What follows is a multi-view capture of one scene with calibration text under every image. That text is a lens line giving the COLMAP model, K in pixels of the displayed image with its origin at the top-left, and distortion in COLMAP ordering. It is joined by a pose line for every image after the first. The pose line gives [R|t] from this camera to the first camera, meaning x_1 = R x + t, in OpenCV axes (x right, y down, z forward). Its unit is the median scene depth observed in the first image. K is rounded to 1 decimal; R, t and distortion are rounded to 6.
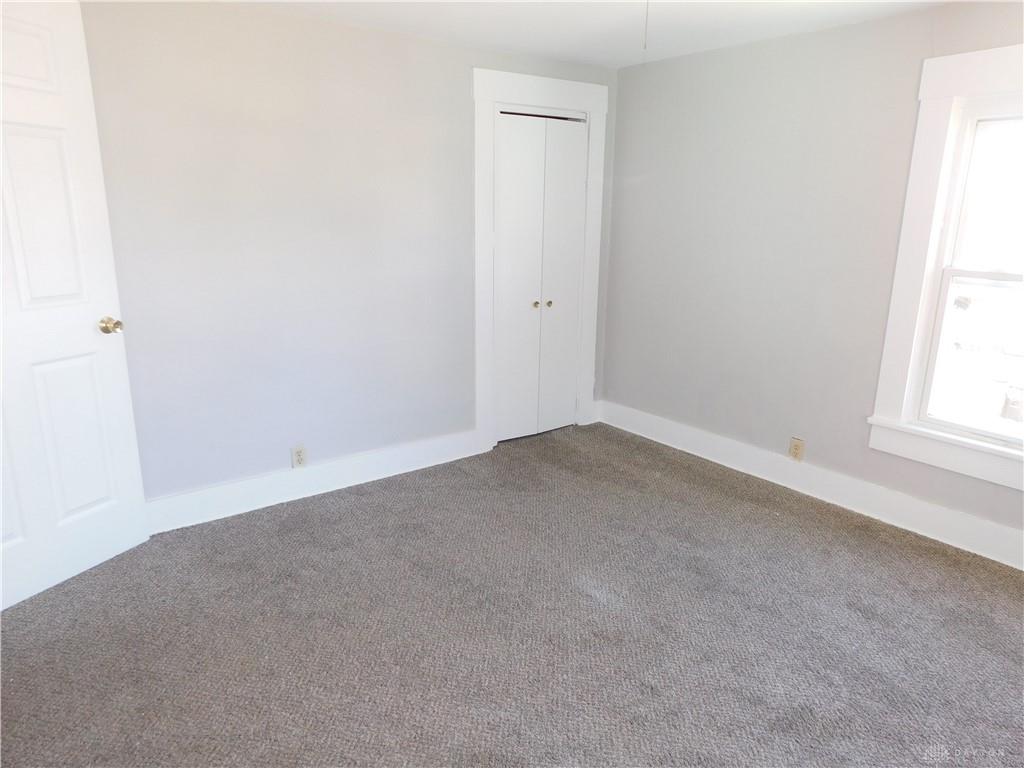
lens RADIAL K [[676.1, 0, 515.0], [0, 676.1, 389.3], [0, 0, 1]] dist [-0.073631, 0.061376]
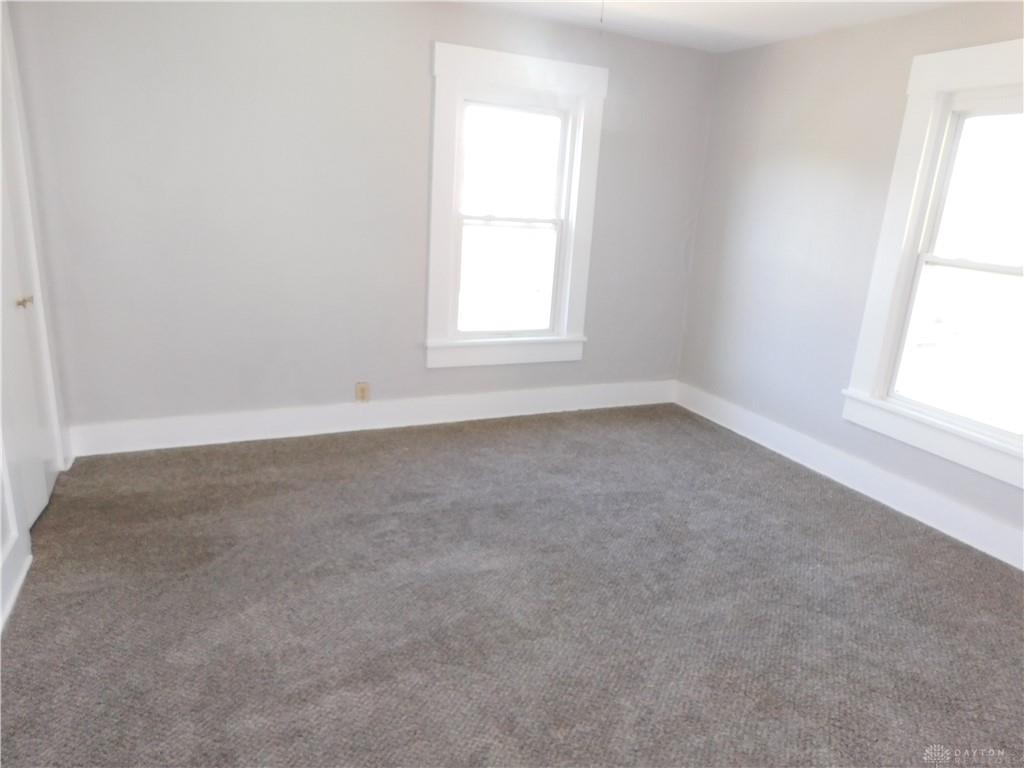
lens RADIAL K [[676.1, 0, 515.0], [0, 676.1, 389.3], [0, 0, 1]] dist [-0.073631, 0.061376]
pose [[0.247877, -0.295602, 0.922592, -0.564177], [0.199360, 0.947495, 0.250018, -0.149471], [-0.948057, 0.121954, 0.293793, 0.495714]]
